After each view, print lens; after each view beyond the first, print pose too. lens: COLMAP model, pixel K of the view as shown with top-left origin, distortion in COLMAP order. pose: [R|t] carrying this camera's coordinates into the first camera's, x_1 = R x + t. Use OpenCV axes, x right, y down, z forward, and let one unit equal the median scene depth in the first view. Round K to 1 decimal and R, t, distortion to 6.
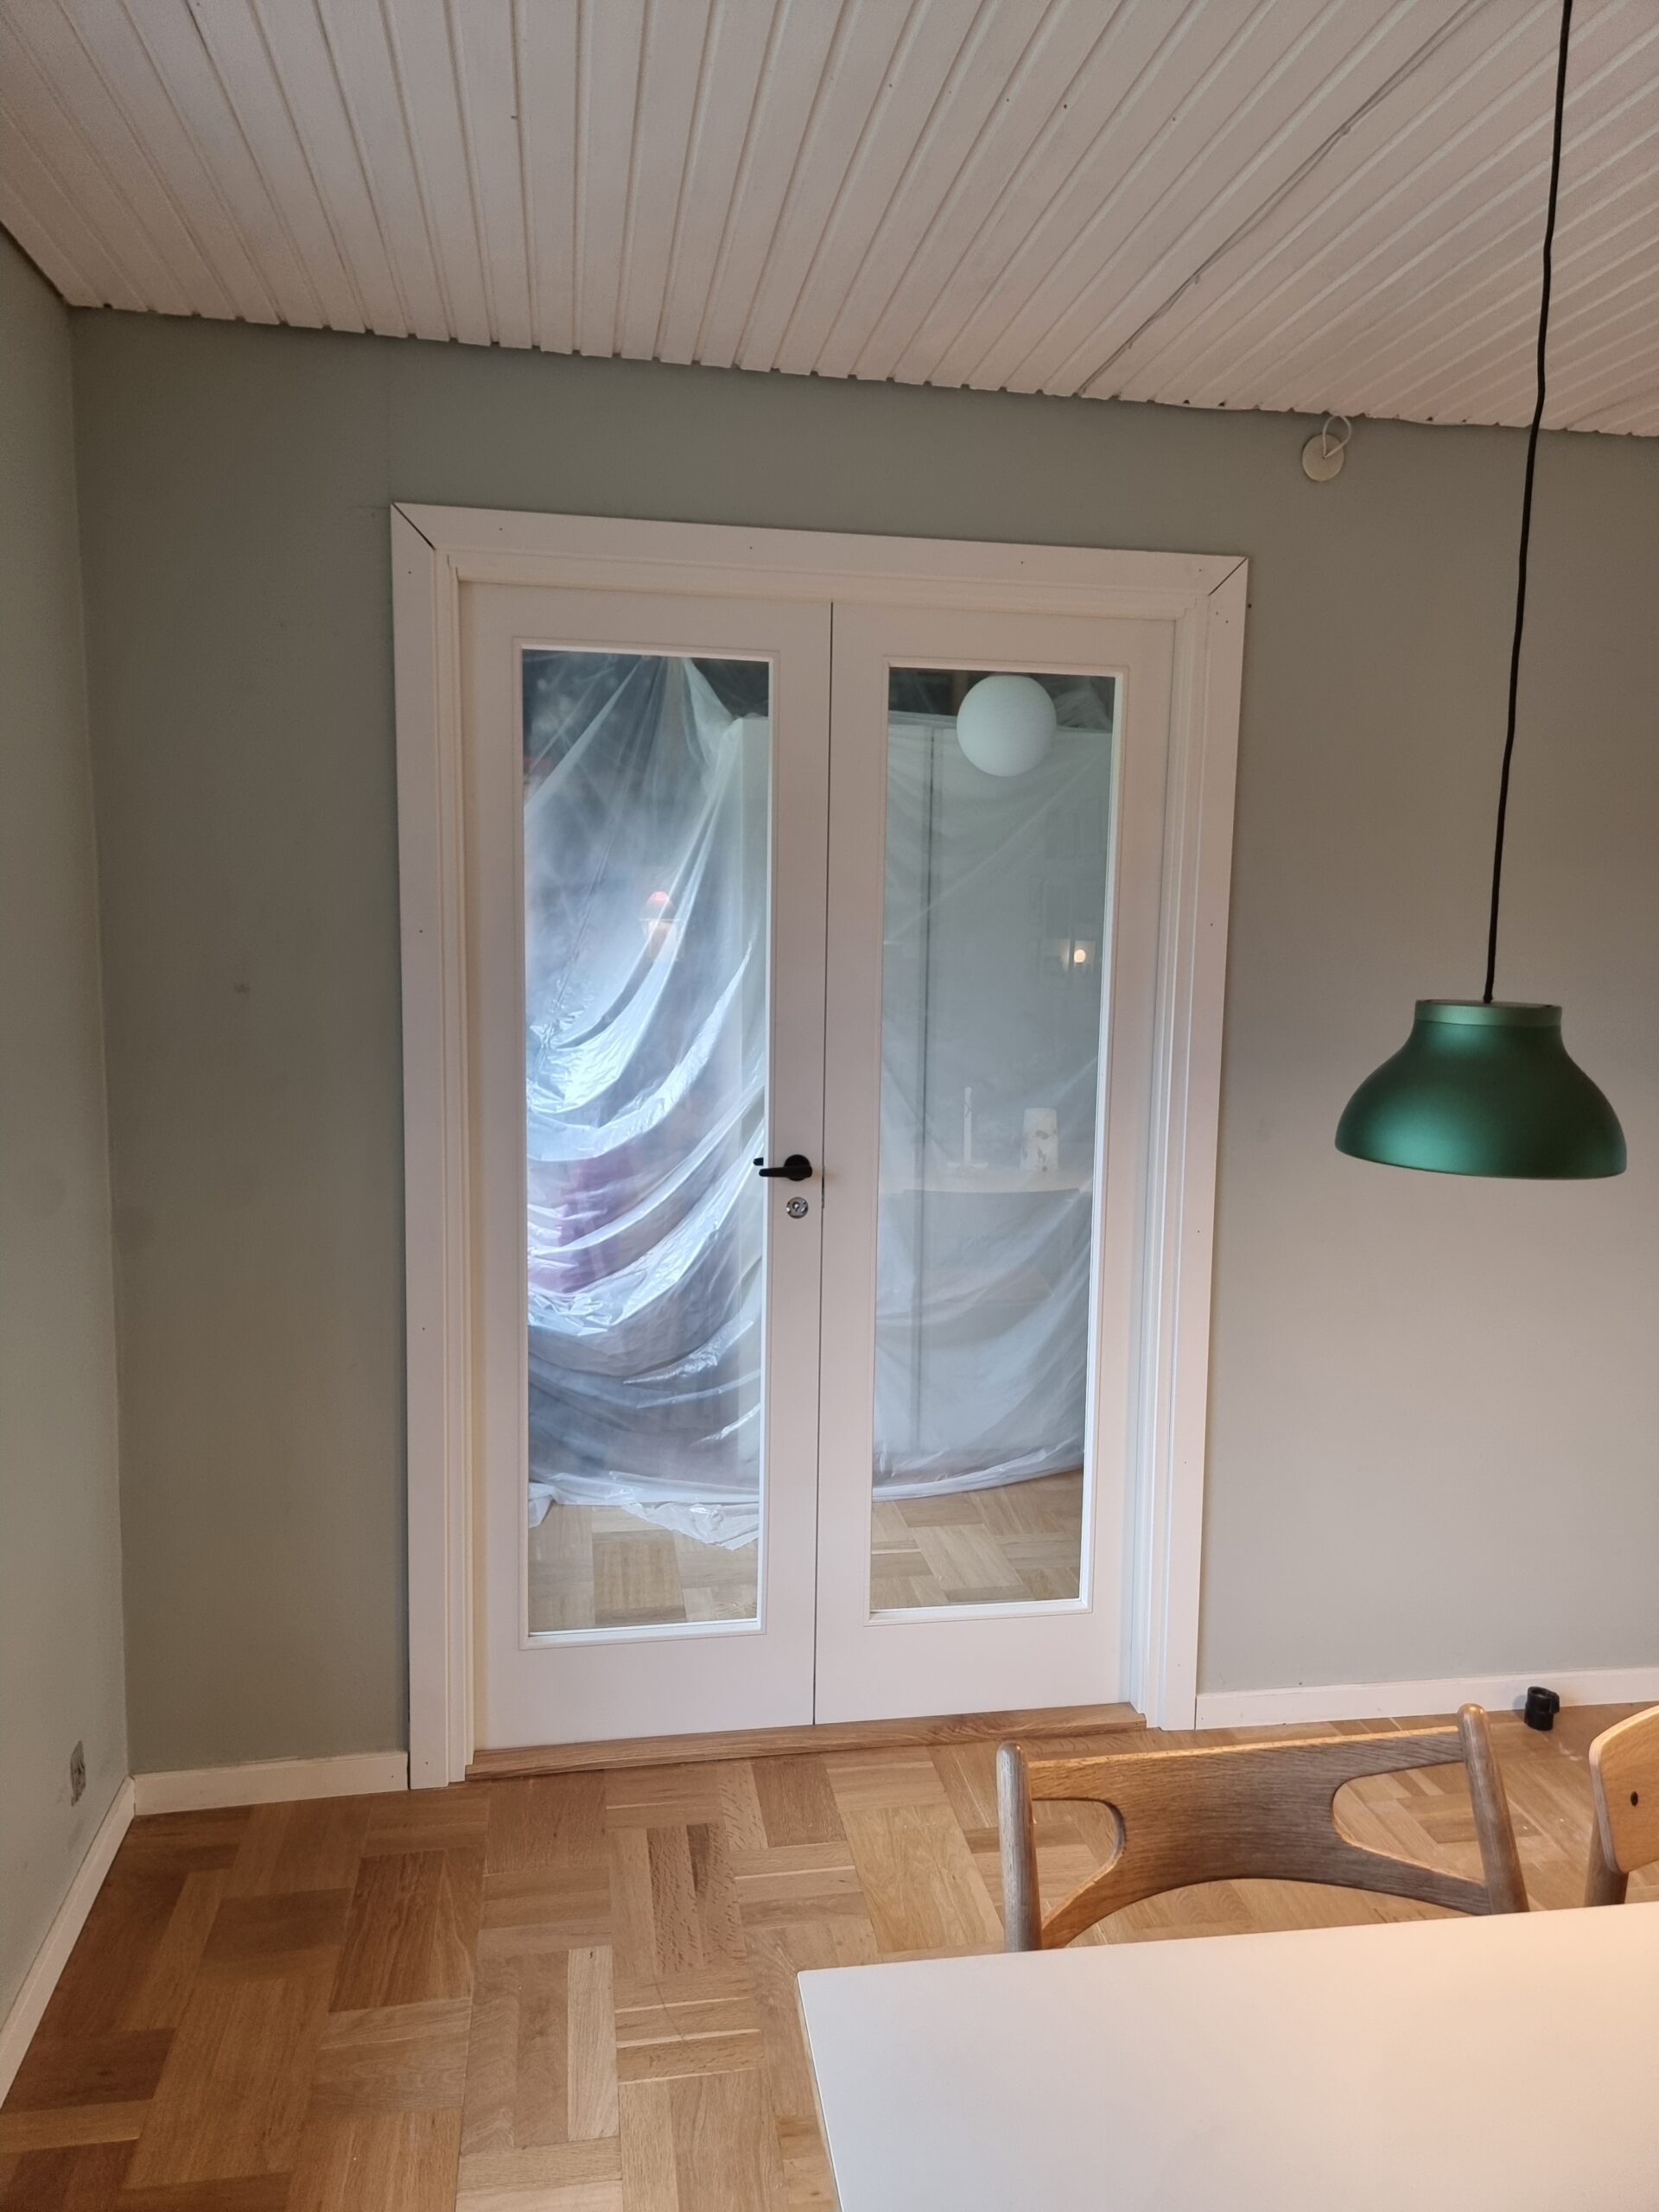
lens RADIAL K [[1533.0, 0, 832.6], [0, 1533.0, 1113.0], [0, 0, 1]] dist [-0.000905, -0.011387]
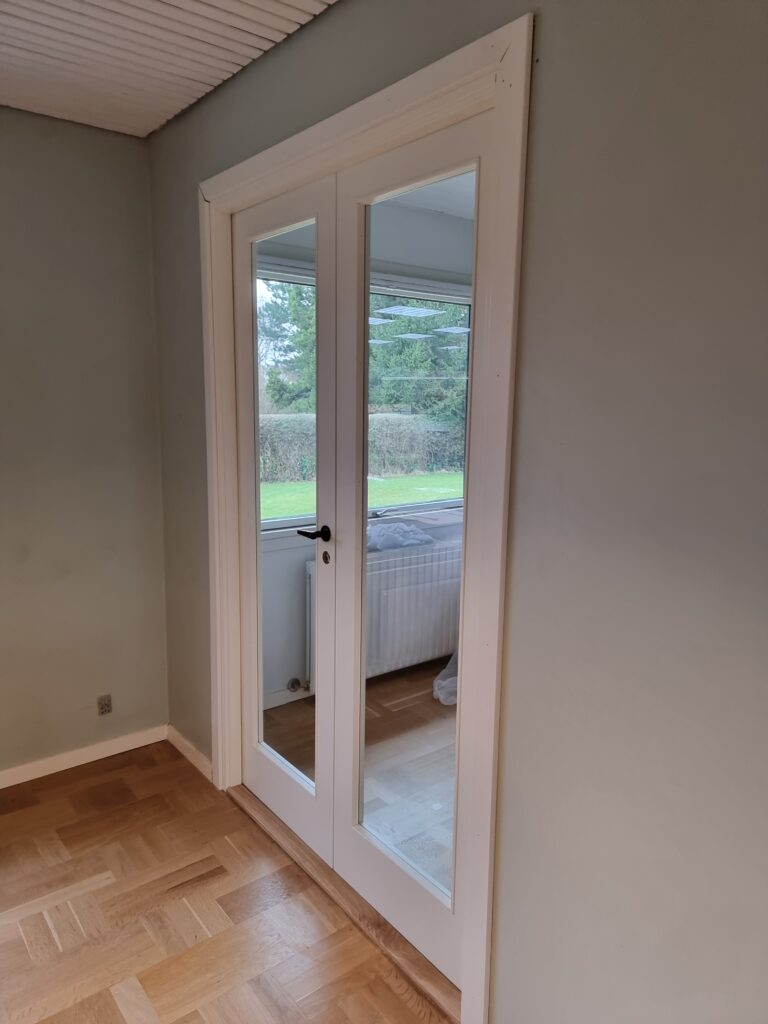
lens RADIAL K [[709.7, 0, 384.8], [0, 709.7, 507.1], [0, 0, 1]] dist [-0.000905, -0.011387]
pose [[0.478469, 0.133463, -0.867903, 0.748305], [-0.104995, 0.989987, 0.094353, -0.079531], [0.871805, 0.045980, 0.487691, 0.781511]]
